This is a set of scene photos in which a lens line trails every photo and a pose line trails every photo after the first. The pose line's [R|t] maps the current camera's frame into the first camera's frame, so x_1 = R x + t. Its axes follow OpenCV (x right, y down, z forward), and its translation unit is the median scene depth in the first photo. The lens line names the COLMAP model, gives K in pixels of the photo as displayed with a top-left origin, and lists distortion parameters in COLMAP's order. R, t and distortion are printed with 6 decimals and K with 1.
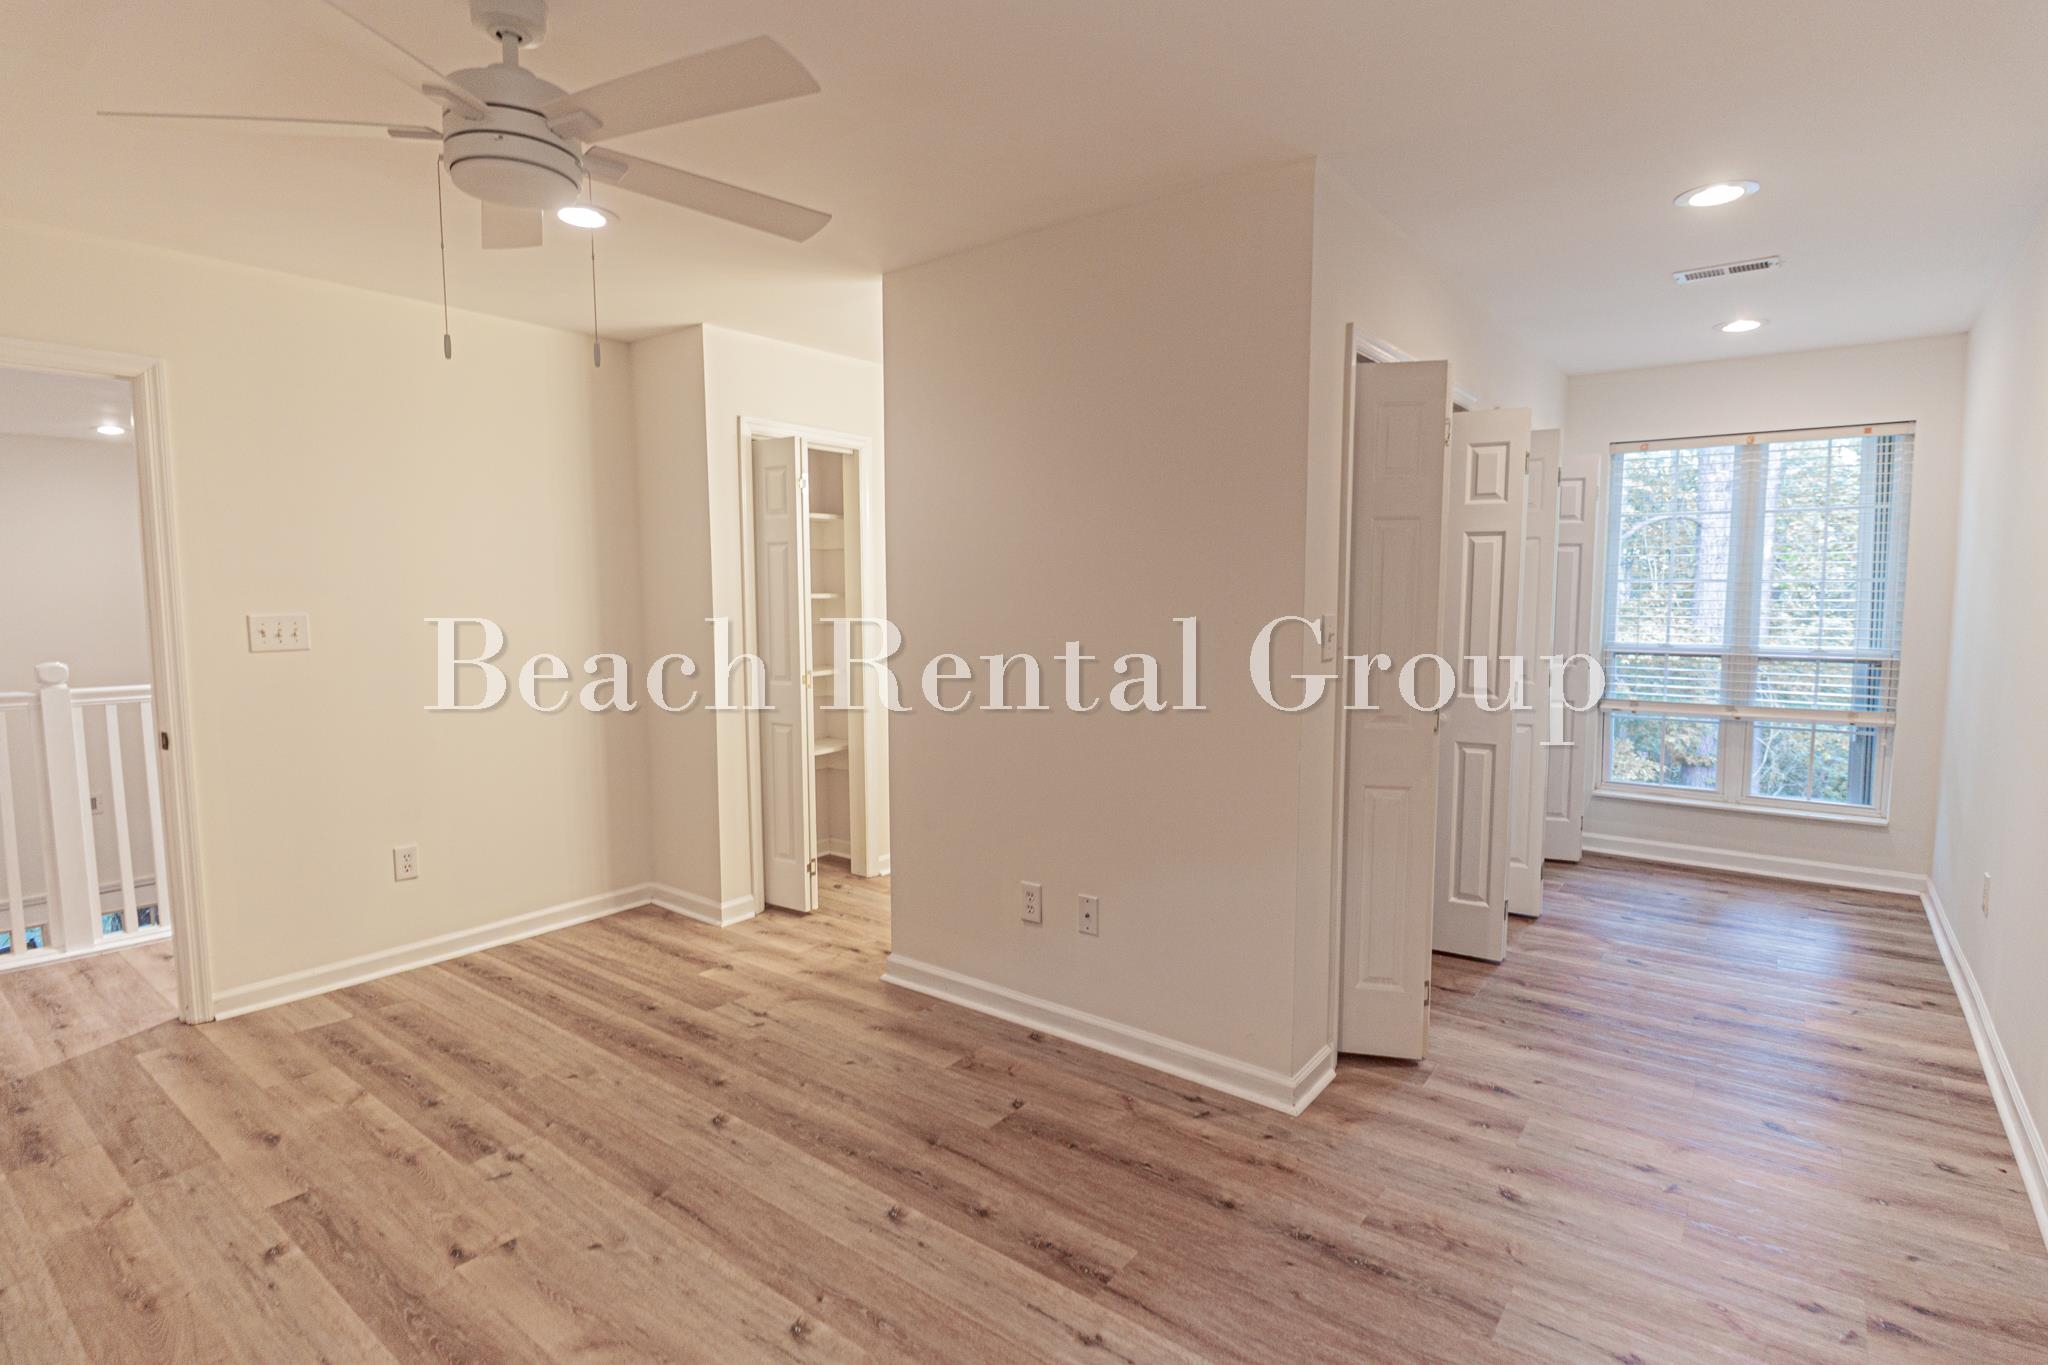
lens RADIAL K [[956.5, 0, 1001.9], [0, 956.5, 673.8], [0, 0, 1]] dist [-0.011741, -0.006751]
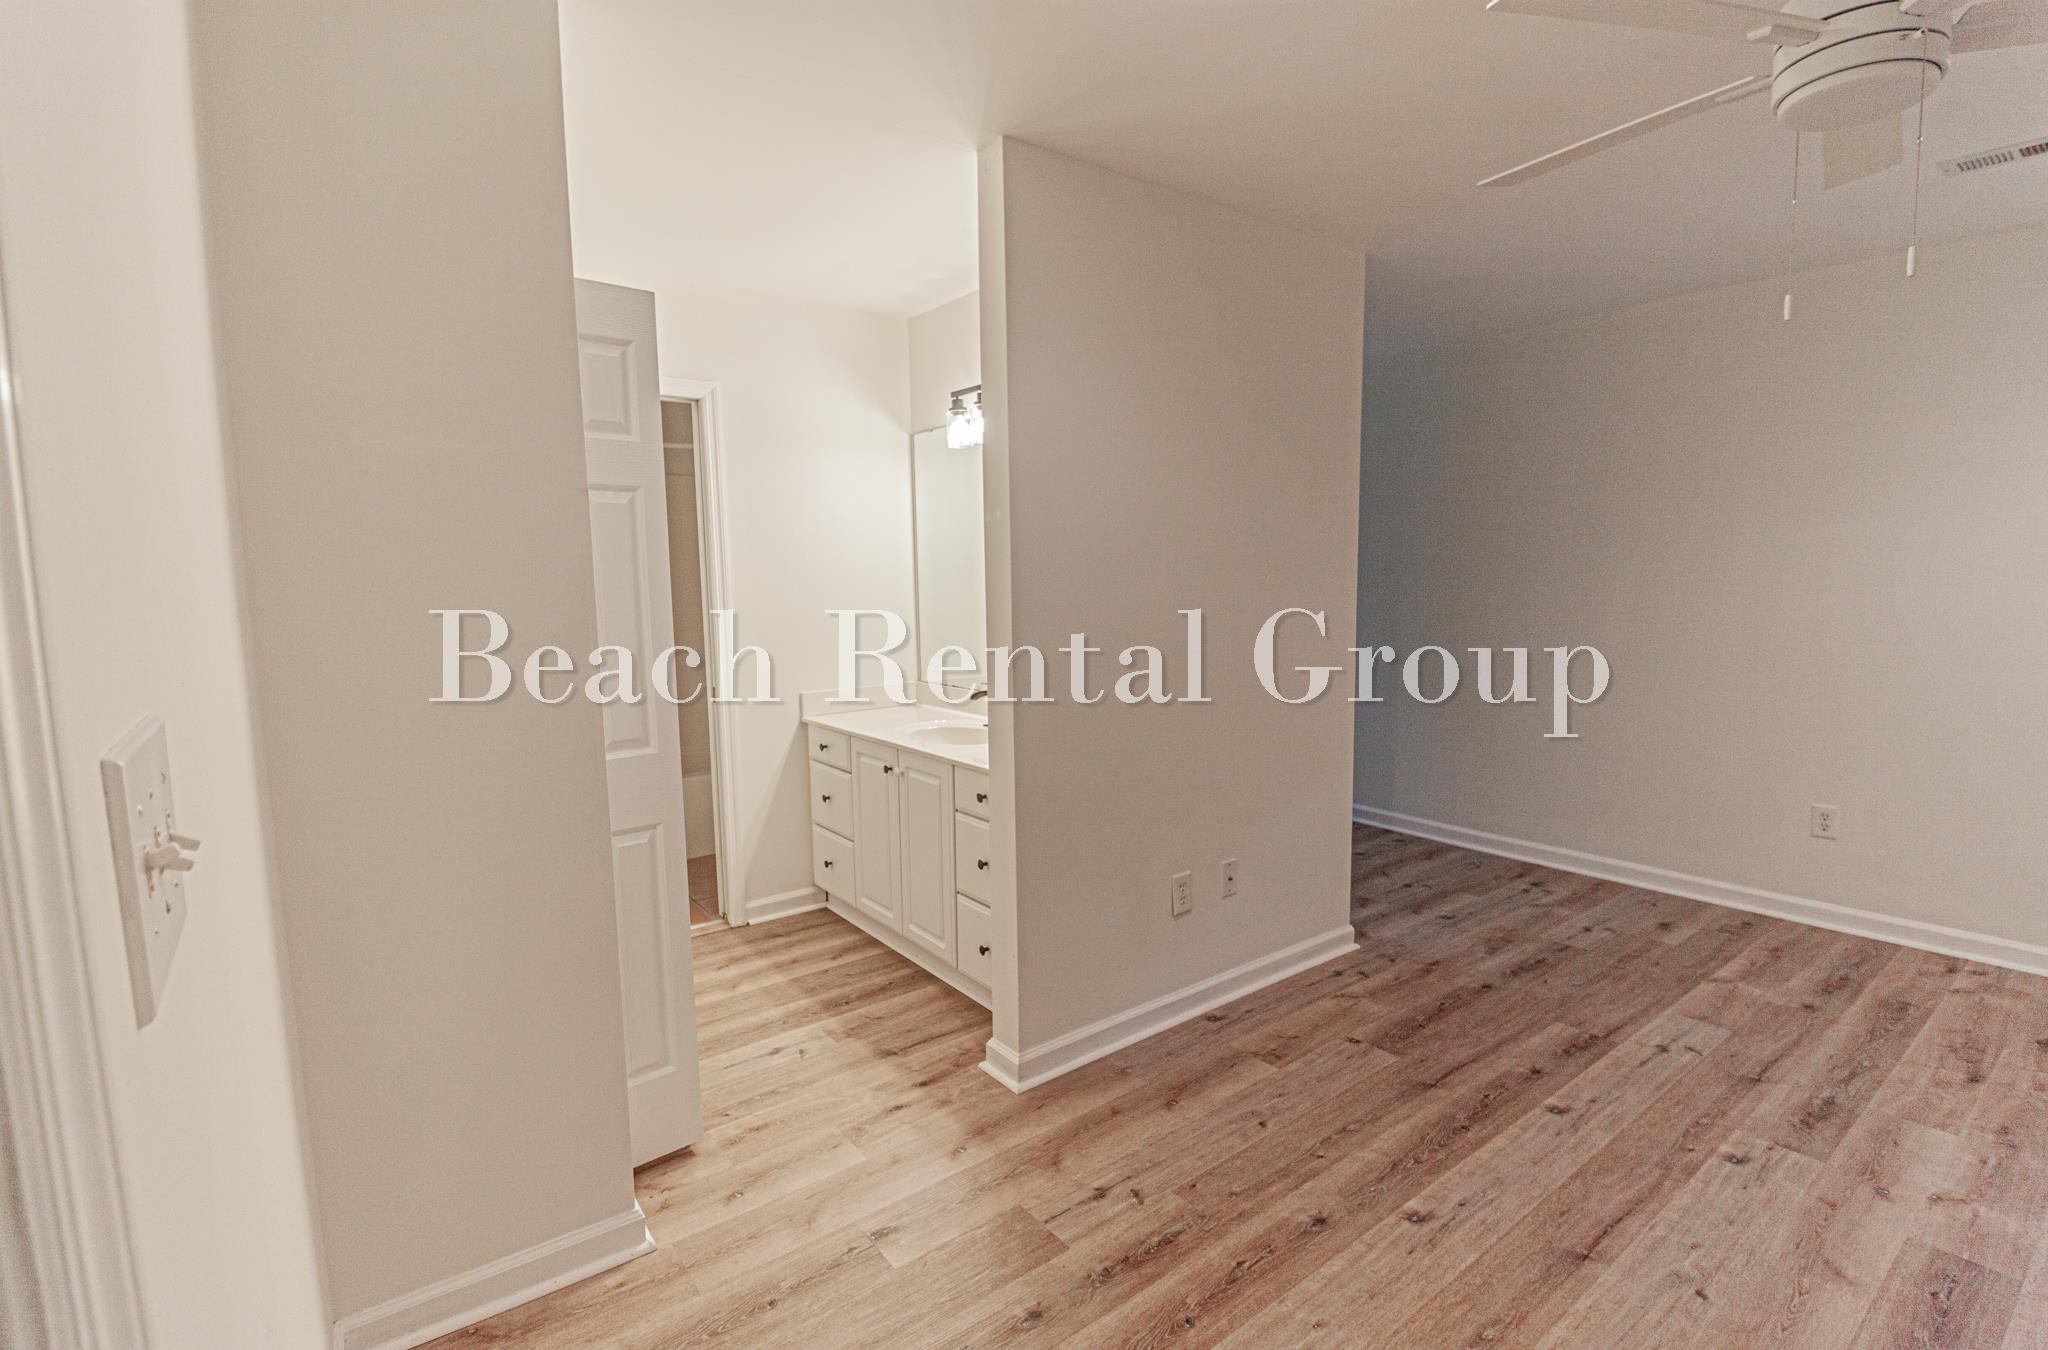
lens RADIAL K [[956.5, 0, 1064.8], [0, 956.5, 692.4], [0, 0, 1]] dist [-0.011741, -0.006751]
pose [[0.260135, -0.125394, 0.957396, -1.018860], [0.099420, 0.989740, 0.102617, -0.073198], [-0.960440, 0.068490, 0.269932, 0.977525]]
